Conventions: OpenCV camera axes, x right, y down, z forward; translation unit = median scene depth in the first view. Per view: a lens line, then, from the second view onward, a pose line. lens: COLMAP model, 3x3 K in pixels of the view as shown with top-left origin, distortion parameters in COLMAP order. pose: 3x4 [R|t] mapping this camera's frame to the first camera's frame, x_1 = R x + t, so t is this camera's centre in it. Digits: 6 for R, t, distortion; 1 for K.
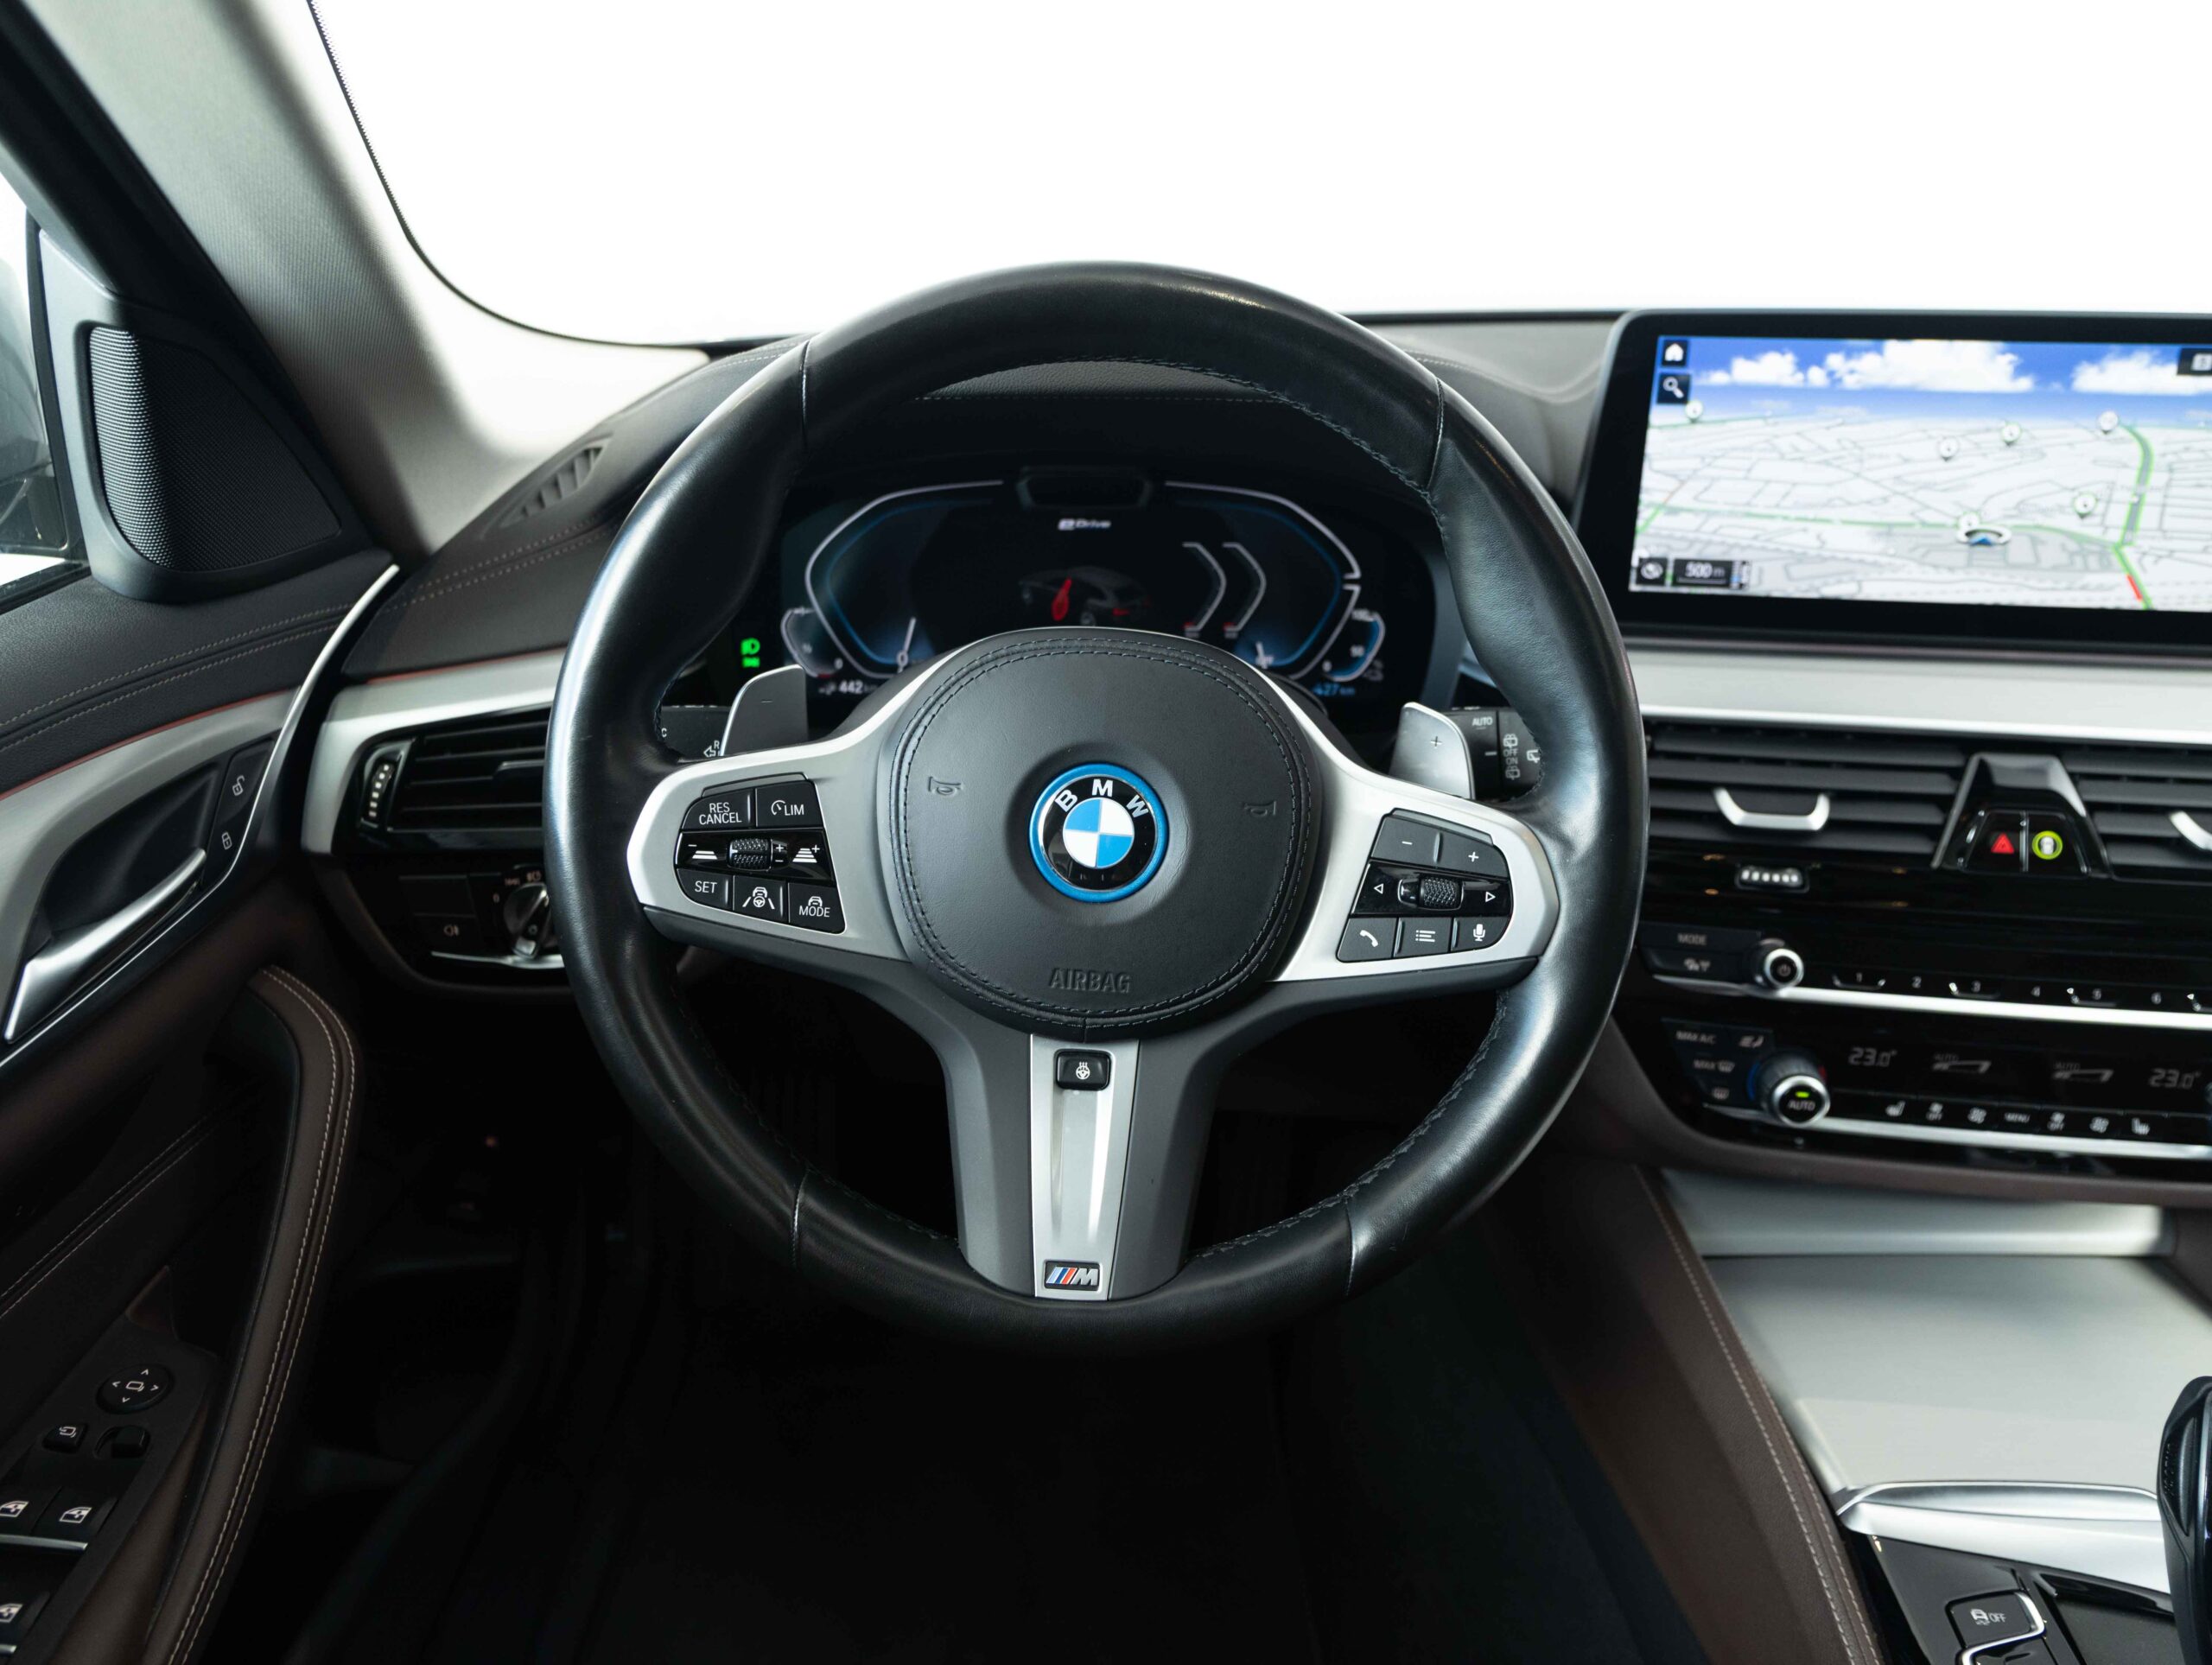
lens RADIAL K [[1576.8, 0, 1118.5], [0, 1576.8, 817.2], [0, 0, 1]] dist [0.028930, 0.000107]
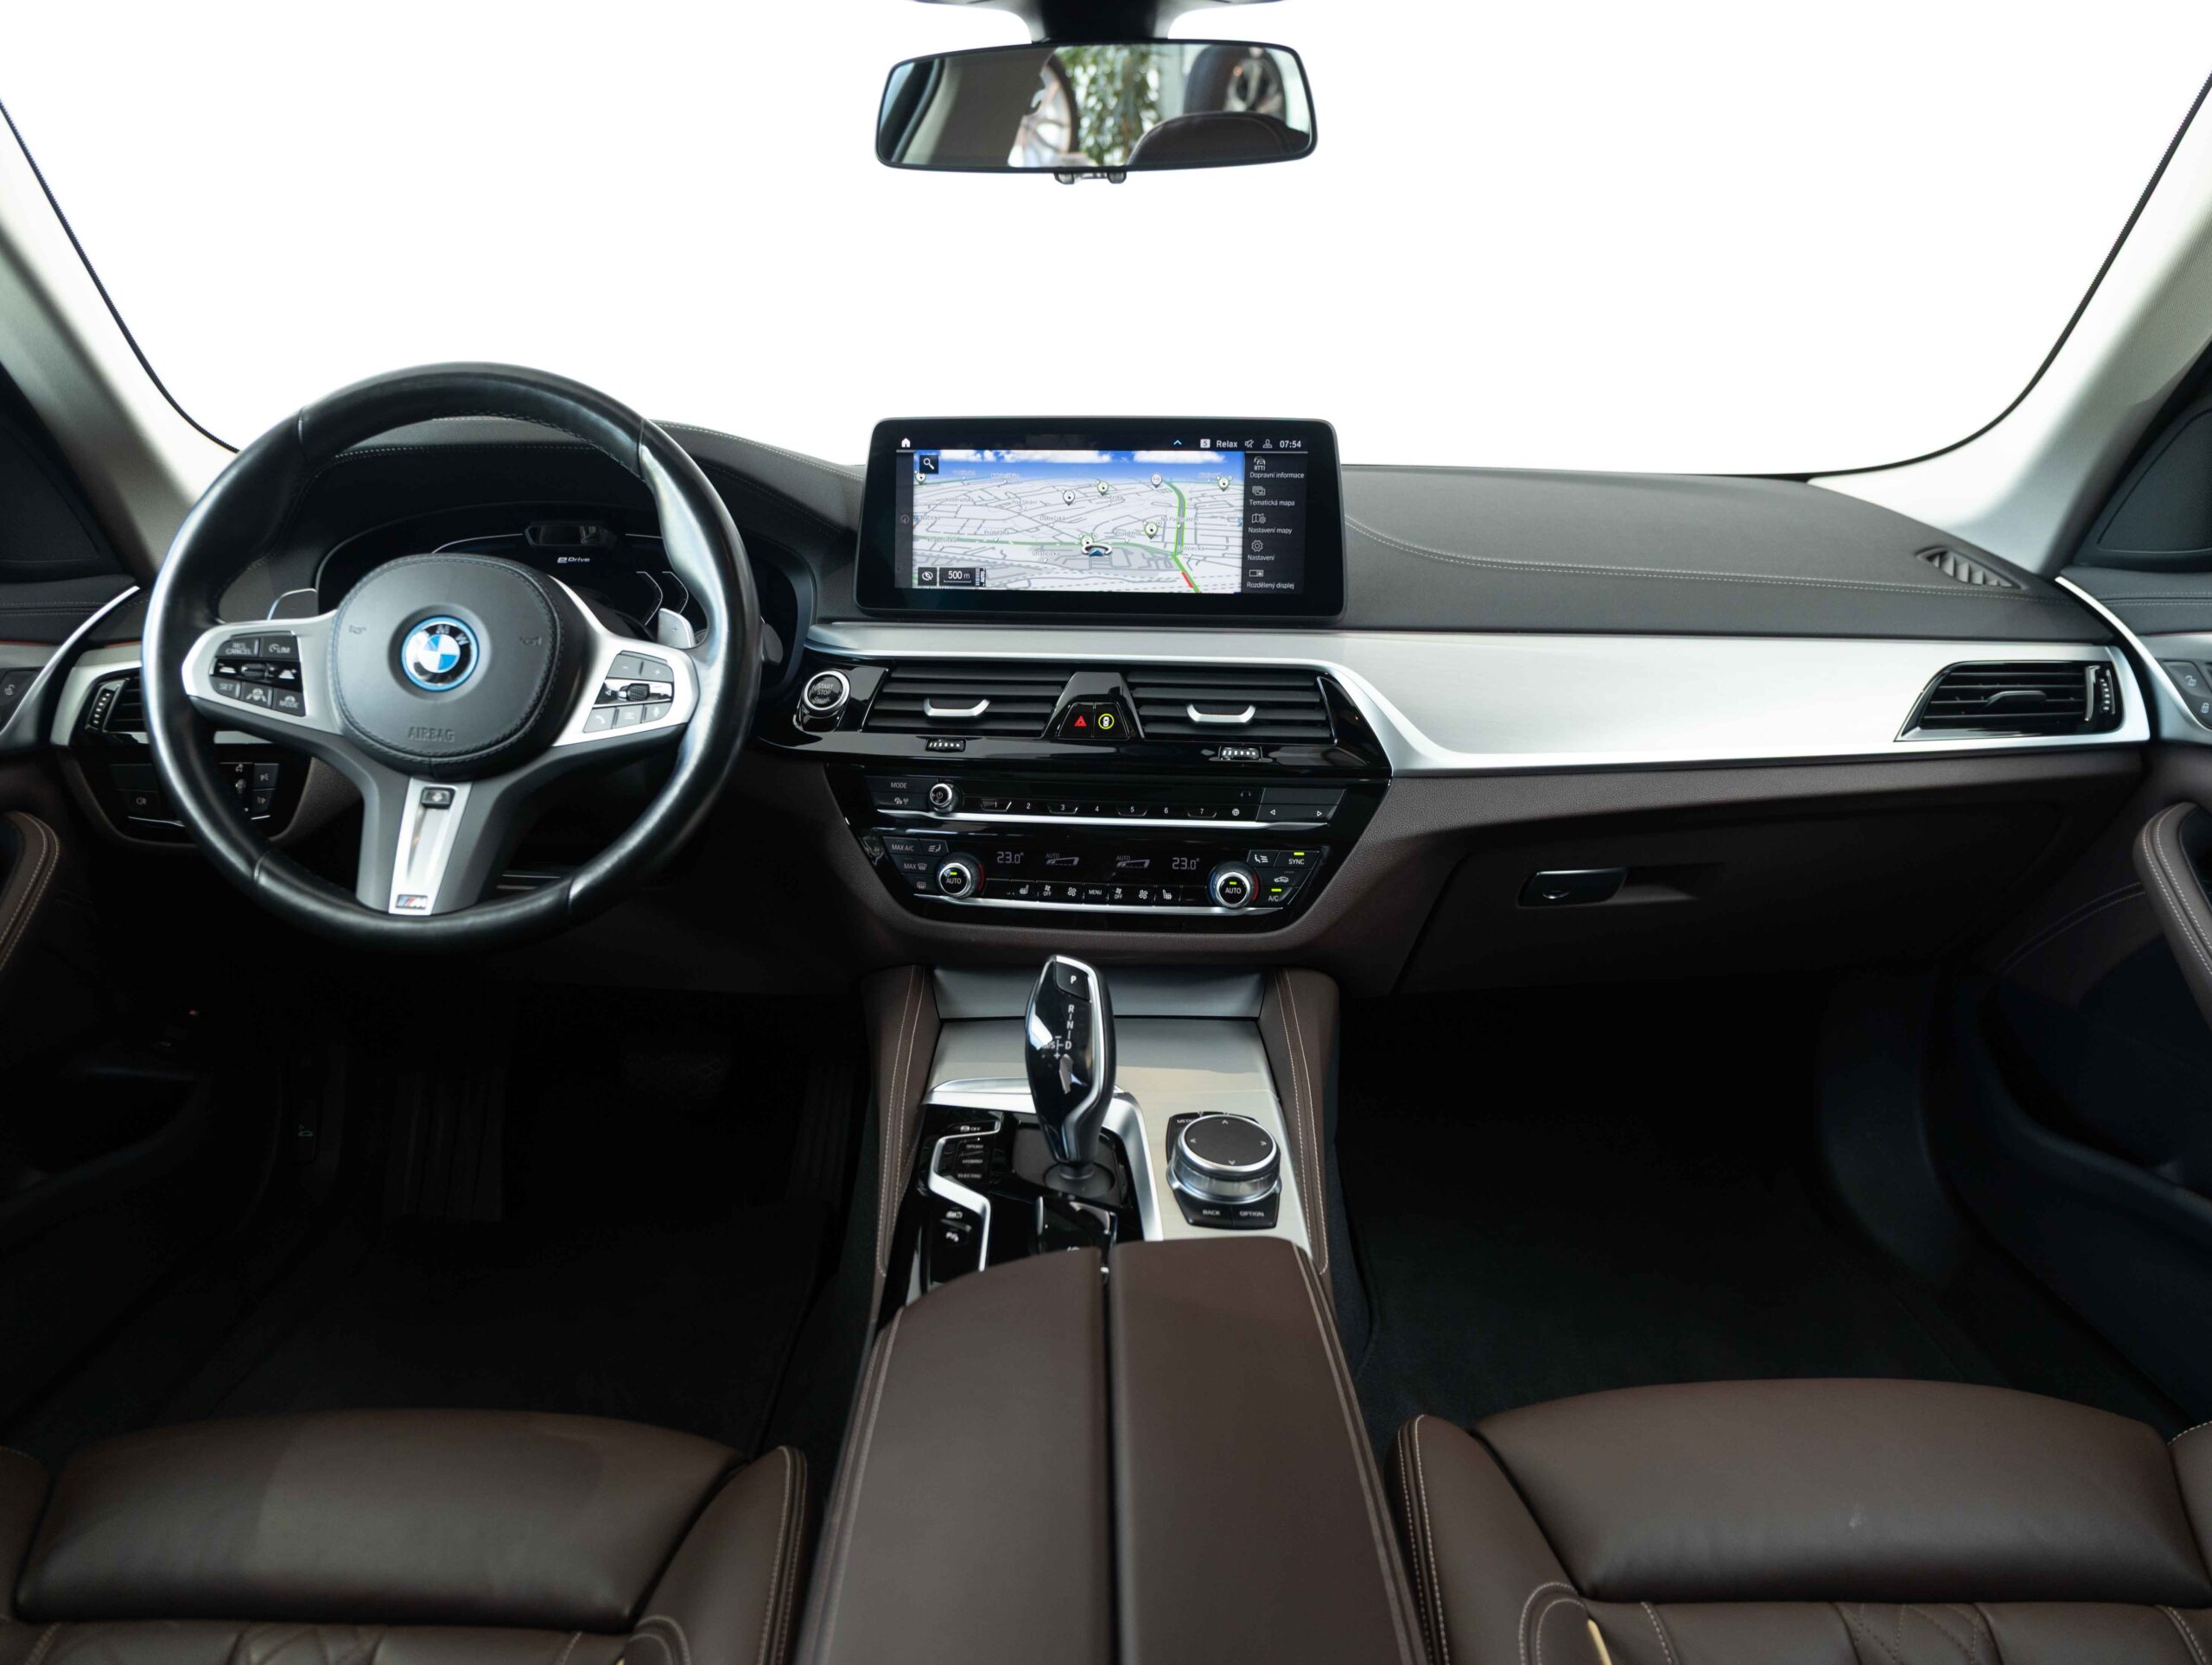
lens RADIAL K [[1654.8, 0, 1111.7], [0, 1654.8, 834.3], [0, 0, 1]] dist [0.001165, -0.012624]
pose [[0.999831, -0.003065, -0.018101, 0.609451], [-0.000332, 0.982789, -0.184730, 0.434823], [0.018356, 0.184705, 0.982623, -0.624621]]
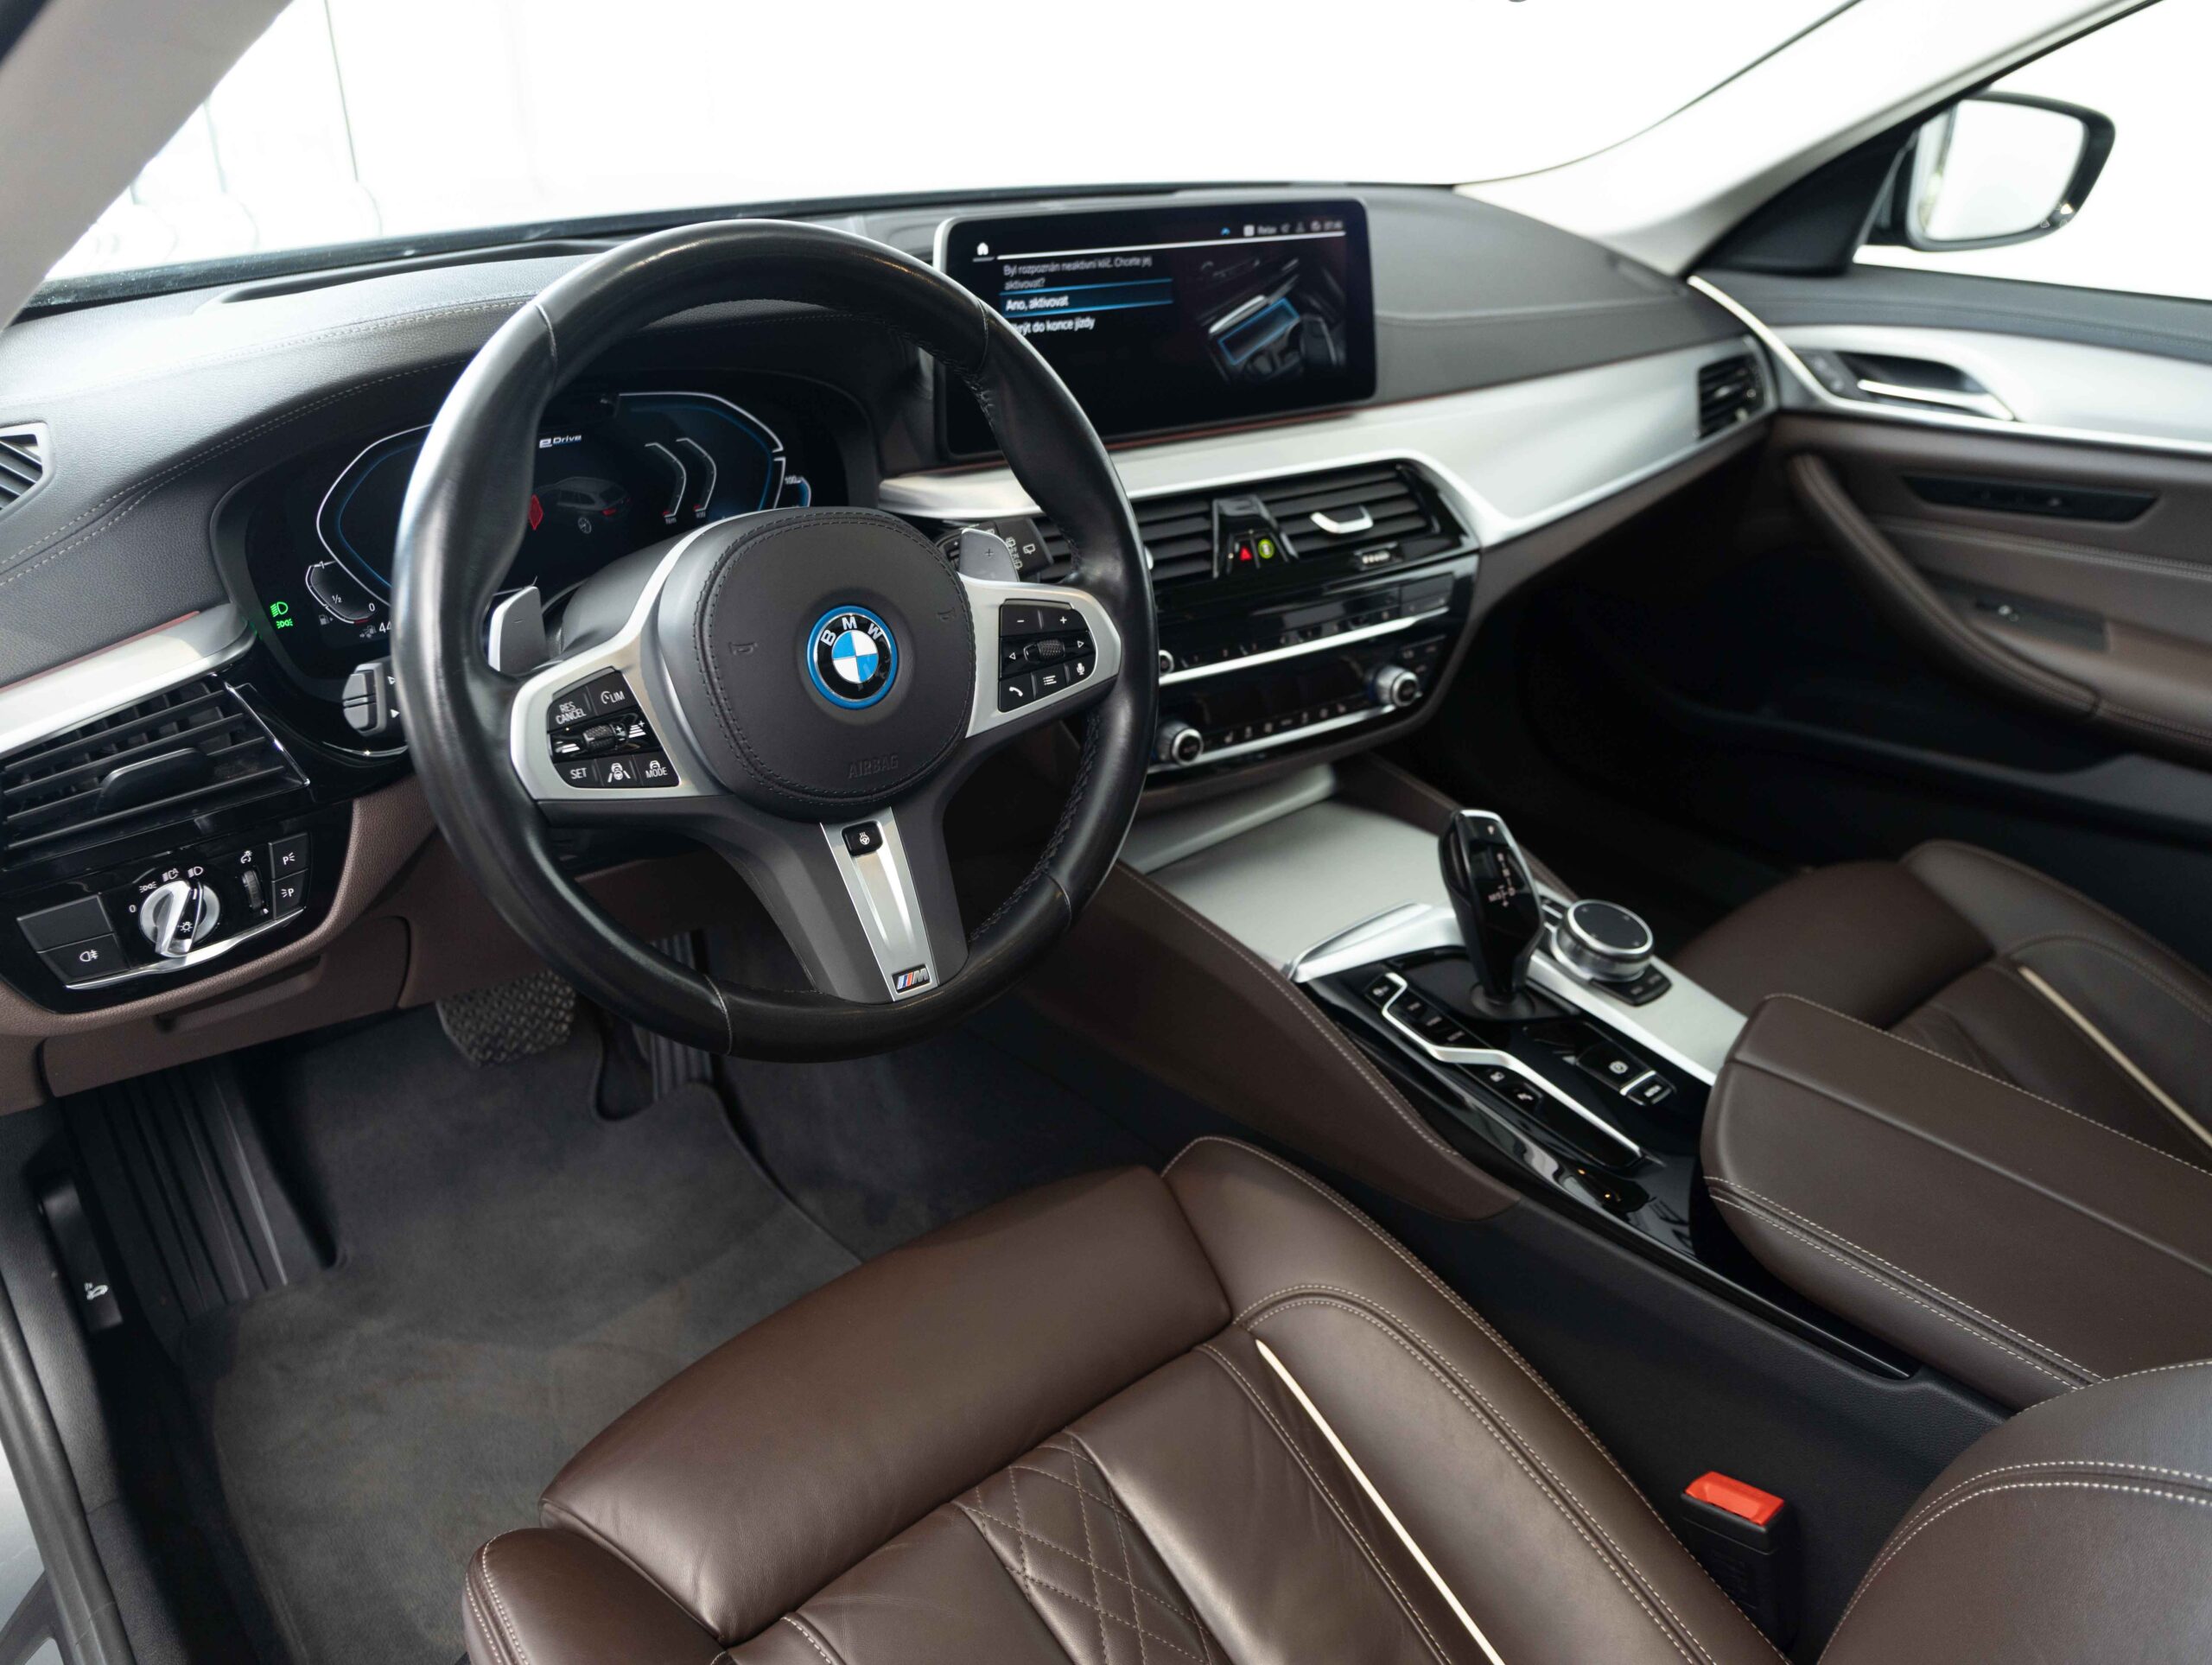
lens RADIAL K [[1576.8, 0, 1073.8], [0, 1576.8, 810.1], [0, 0, 1]] dist [0.028930, 0.000107]
pose [[0.776788, -0.284846, 0.561662, -0.509027], [0.239359, 0.958471, 0.155050, -0.022004], [-0.582502, 0.013998, 0.812709, -0.153479]]
